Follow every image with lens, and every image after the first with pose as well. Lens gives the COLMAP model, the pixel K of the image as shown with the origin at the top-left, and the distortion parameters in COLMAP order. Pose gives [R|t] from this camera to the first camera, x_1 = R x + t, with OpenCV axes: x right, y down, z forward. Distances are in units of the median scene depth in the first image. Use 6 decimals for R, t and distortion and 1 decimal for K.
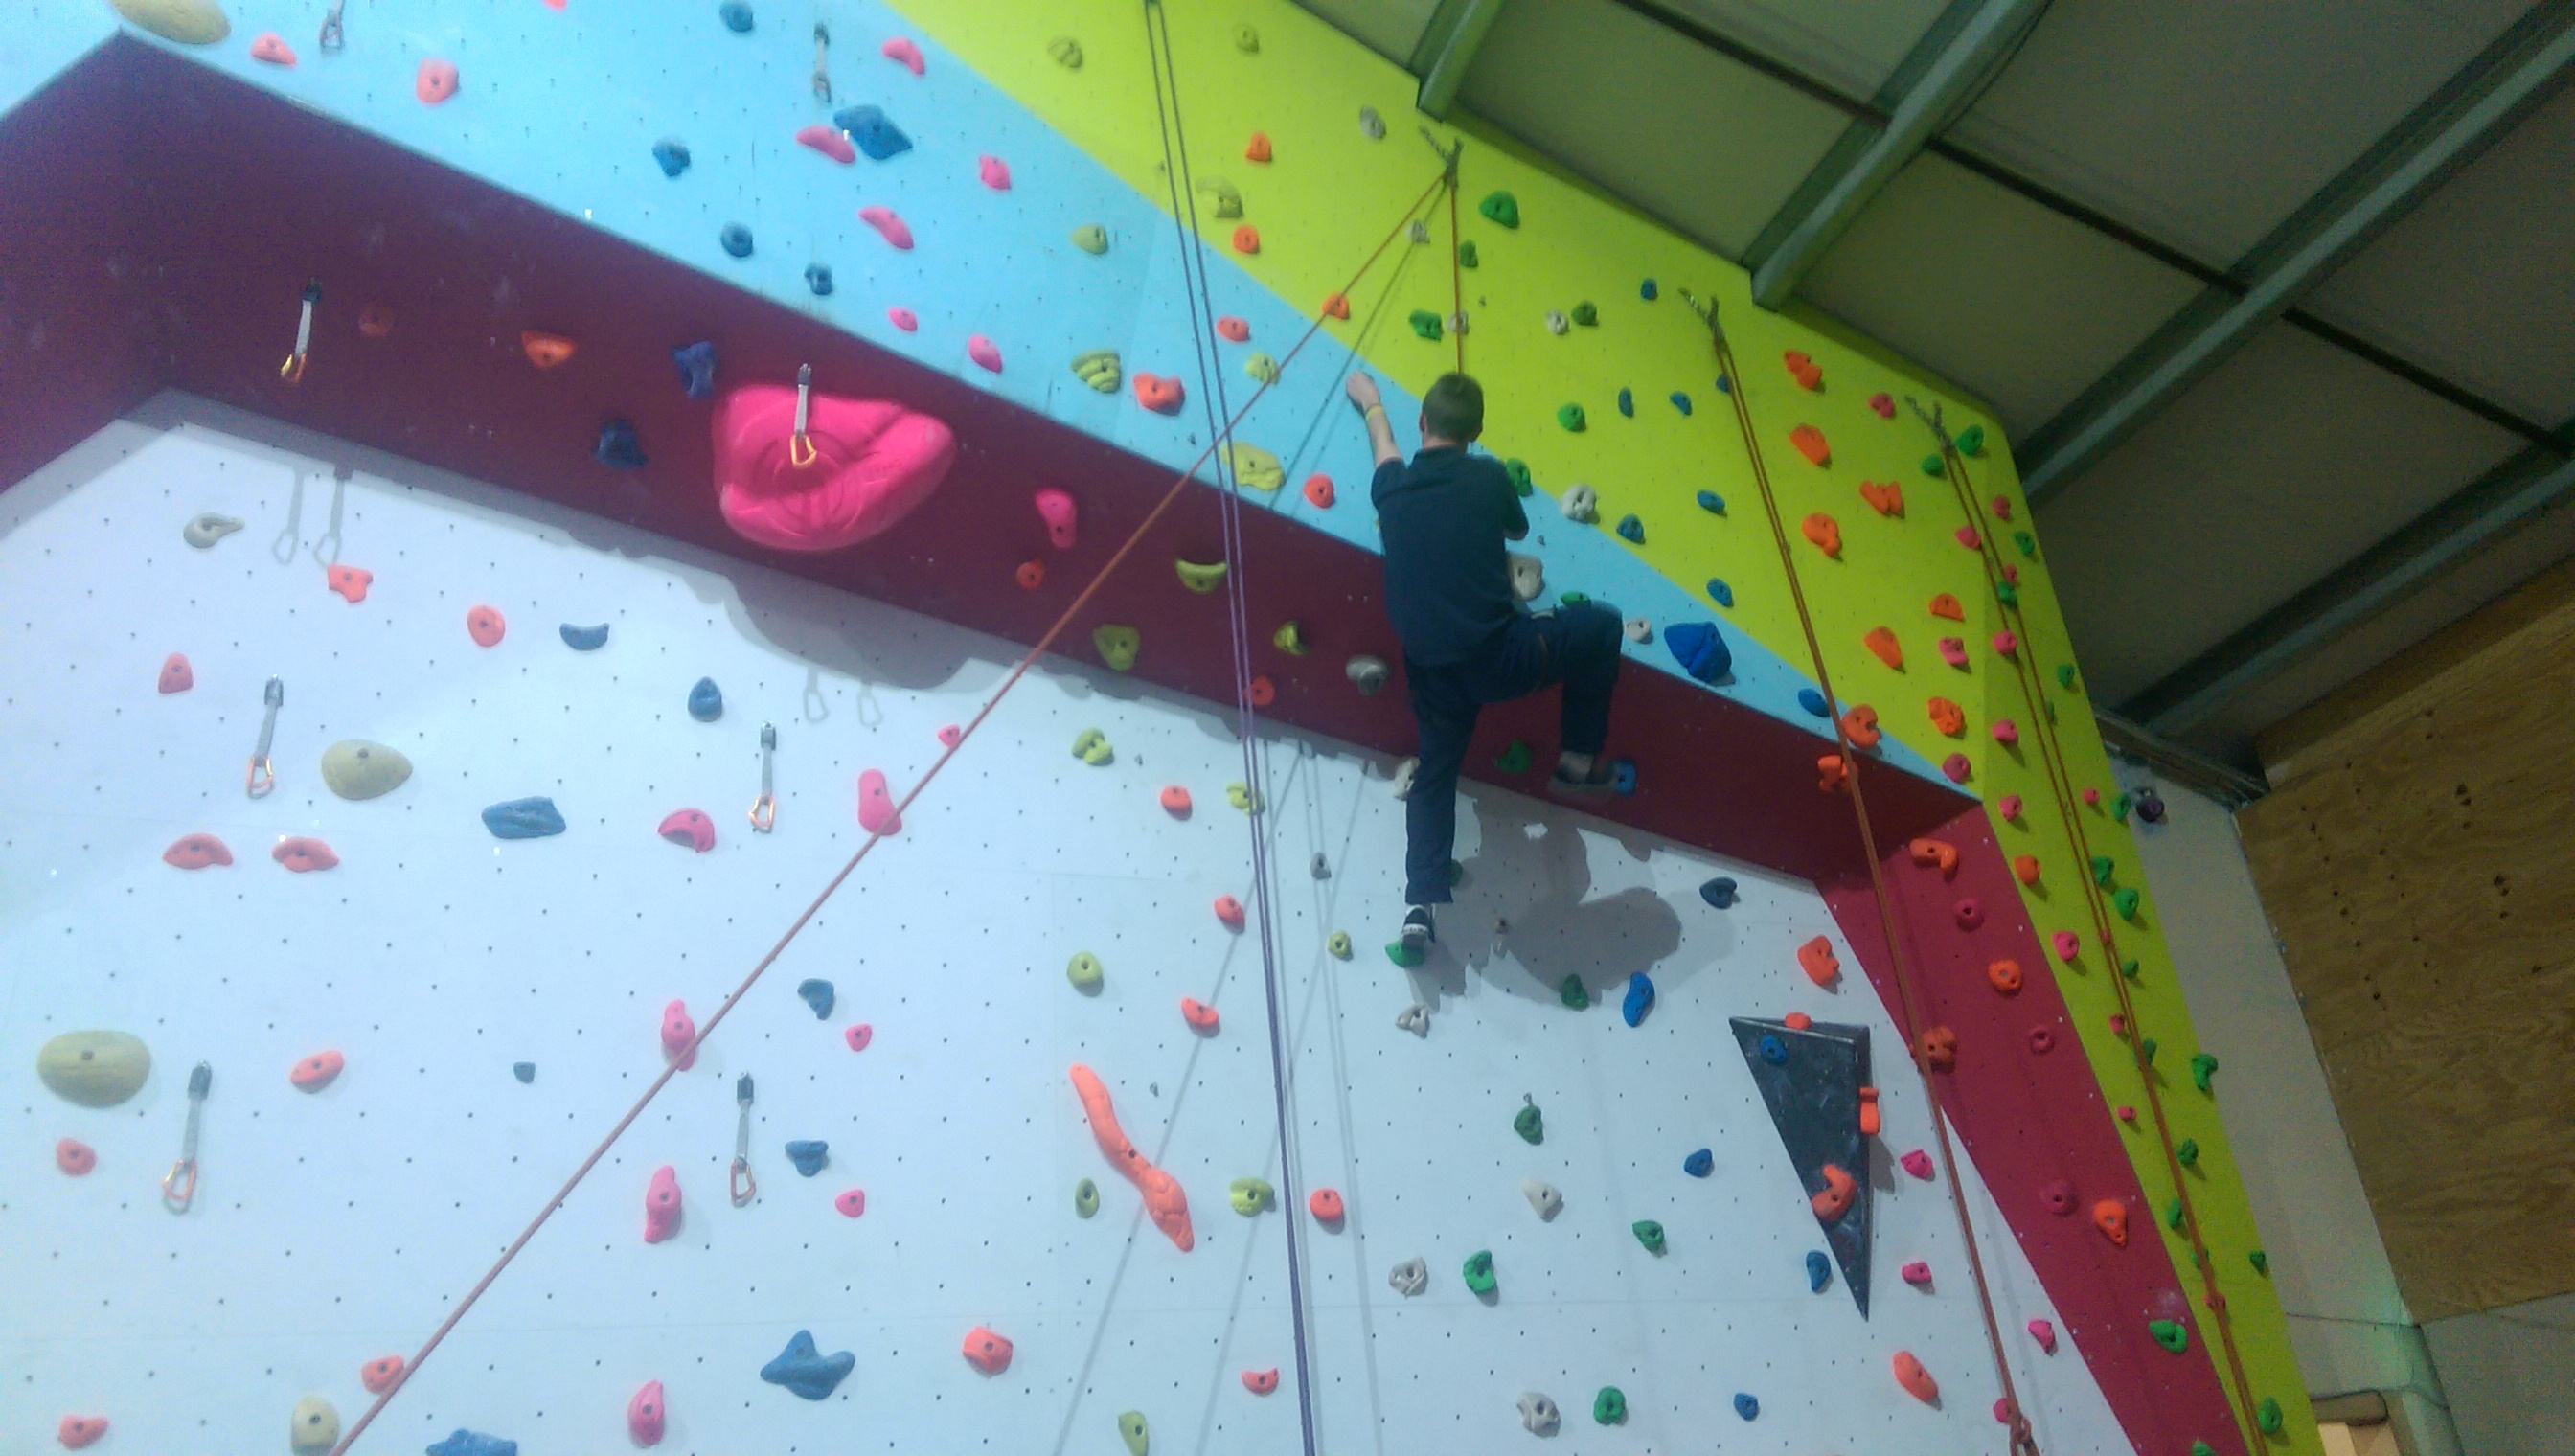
lens RADIAL K [[1792.9, 0, 1348.2], [0, 1792.9, 731.7], [0, 0, 1]] dist [0.094098, -0.138640]
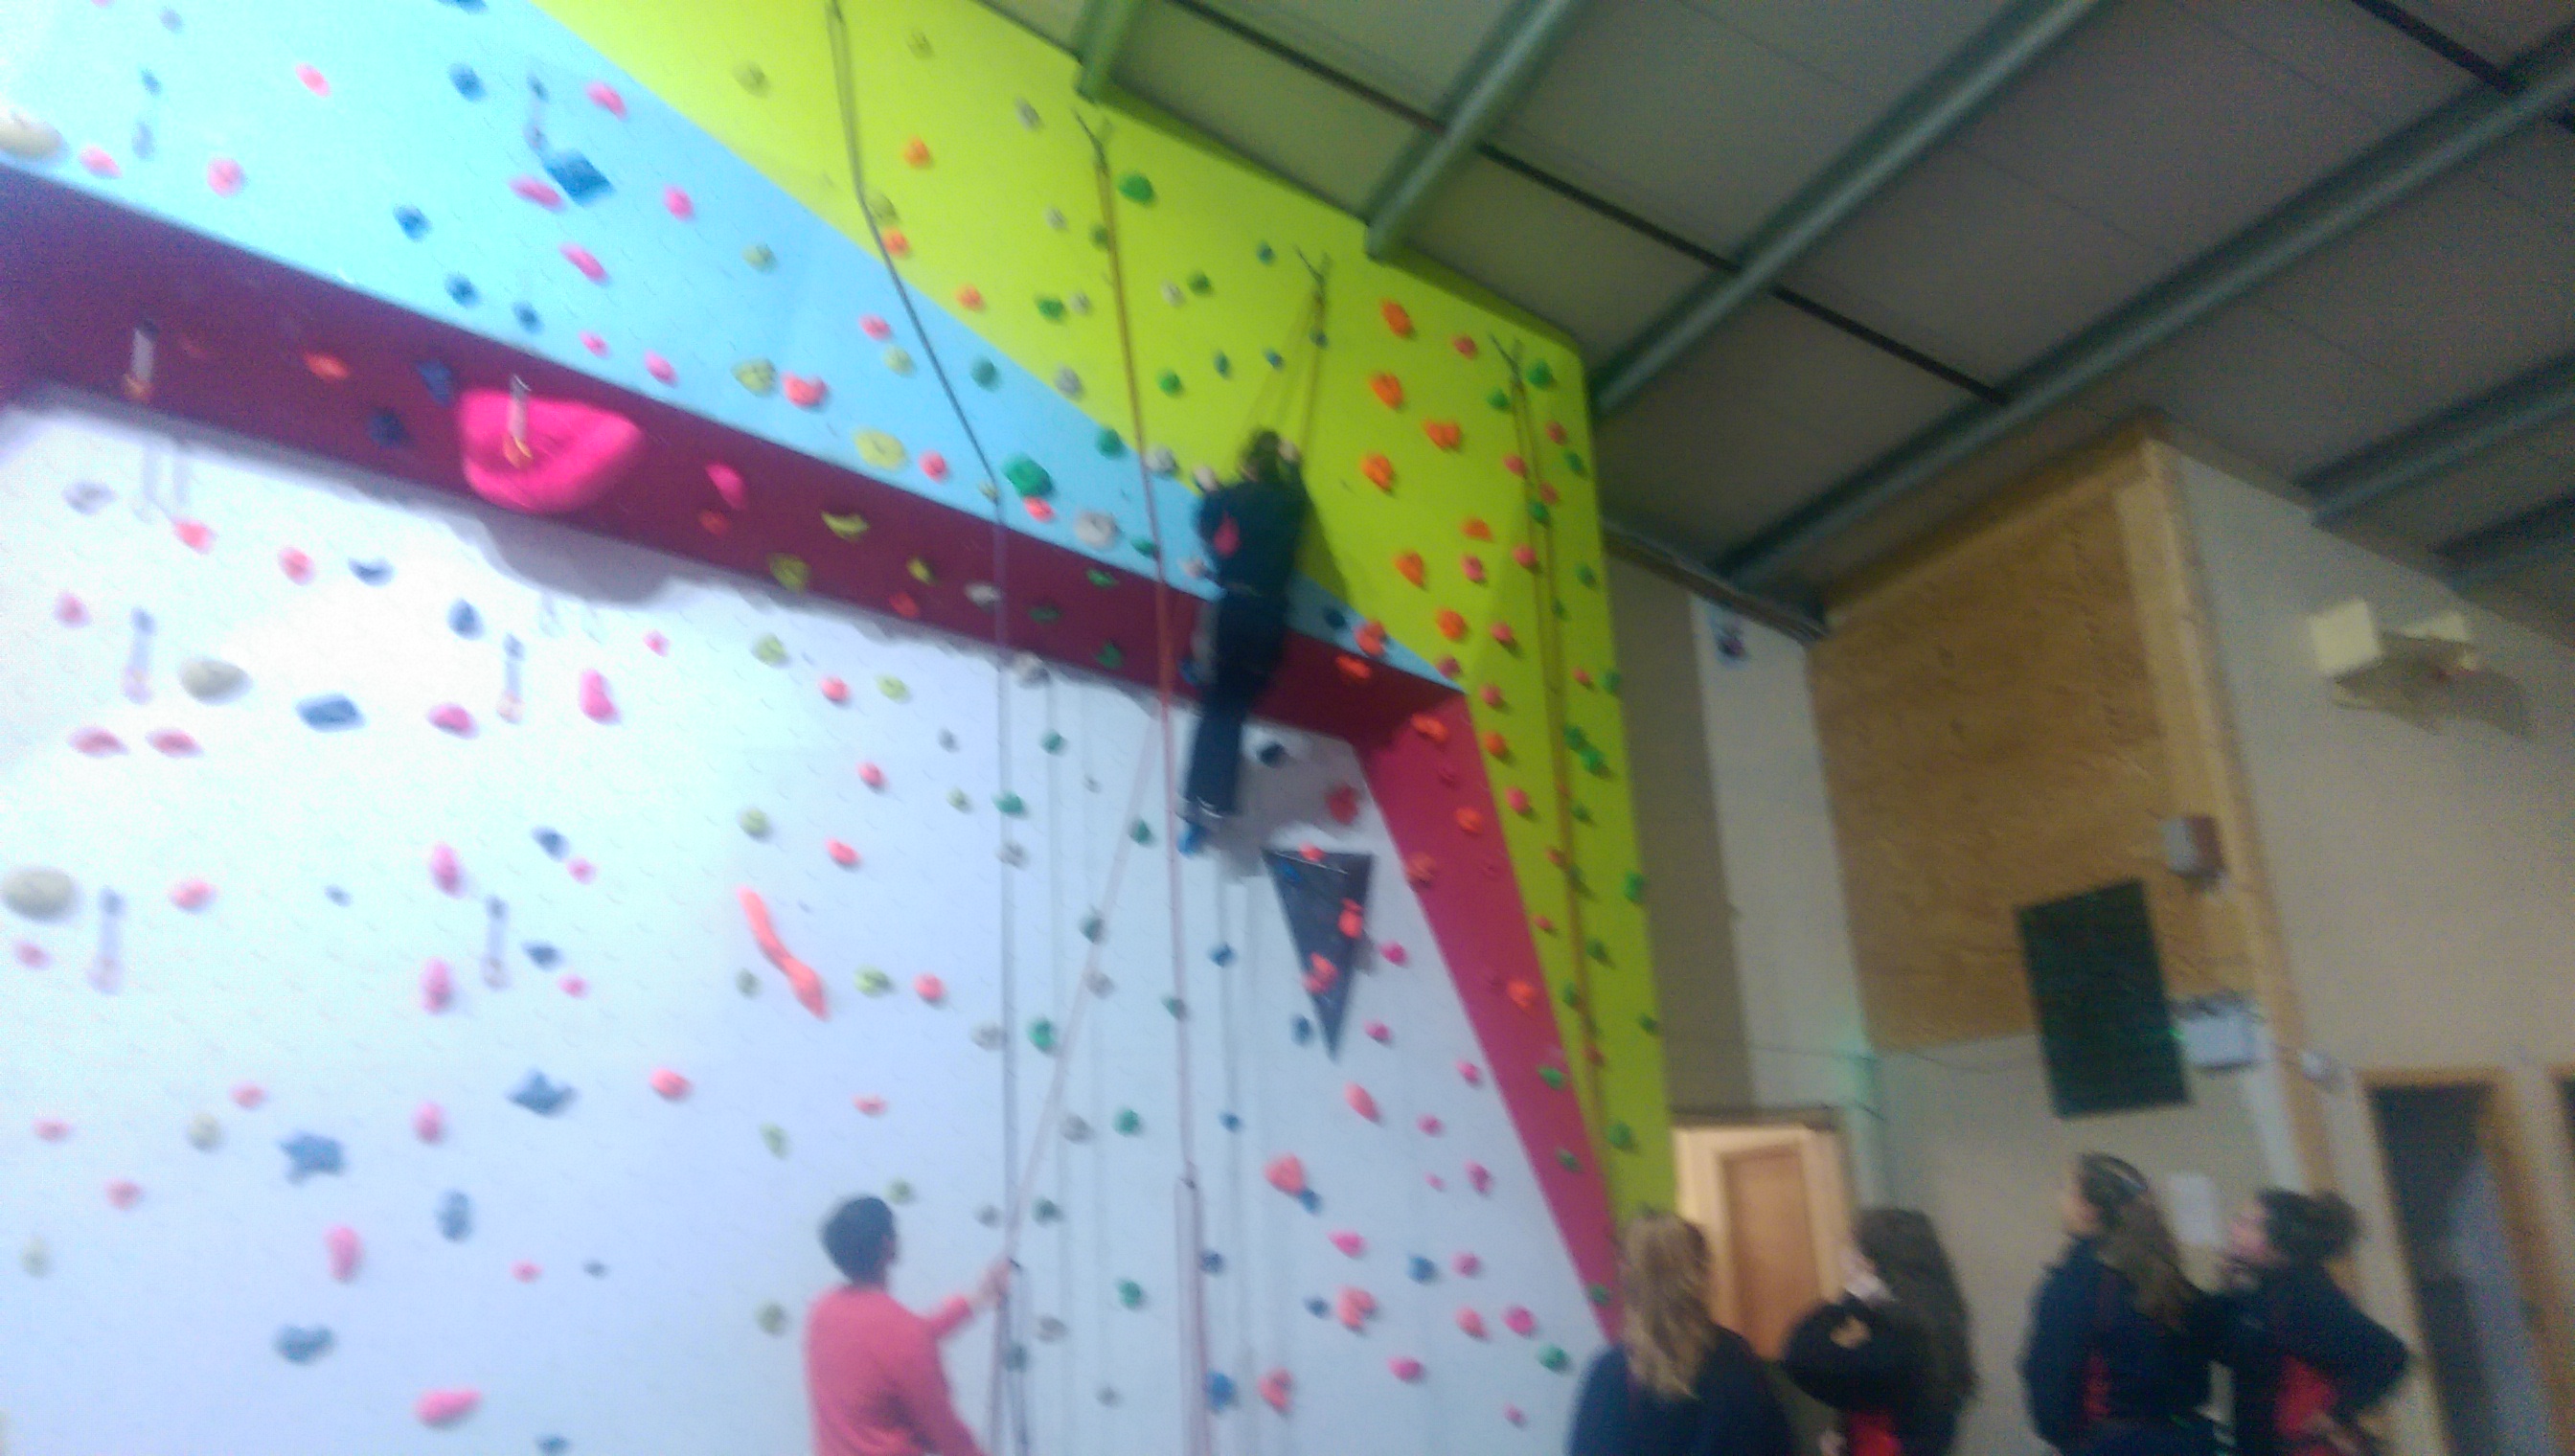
lens RADIAL K [[1792.9, 0, 1348.2], [0, 1792.9, 731.7], [0, 0, 1]] dist [0.094098, -0.138640]
pose [[0.999397, 0.027882, 0.020701, 0.256540], [-0.031189, 0.982802, 0.182007, -0.185979], [-0.015270, -0.182543, 0.983079, -0.334065]]
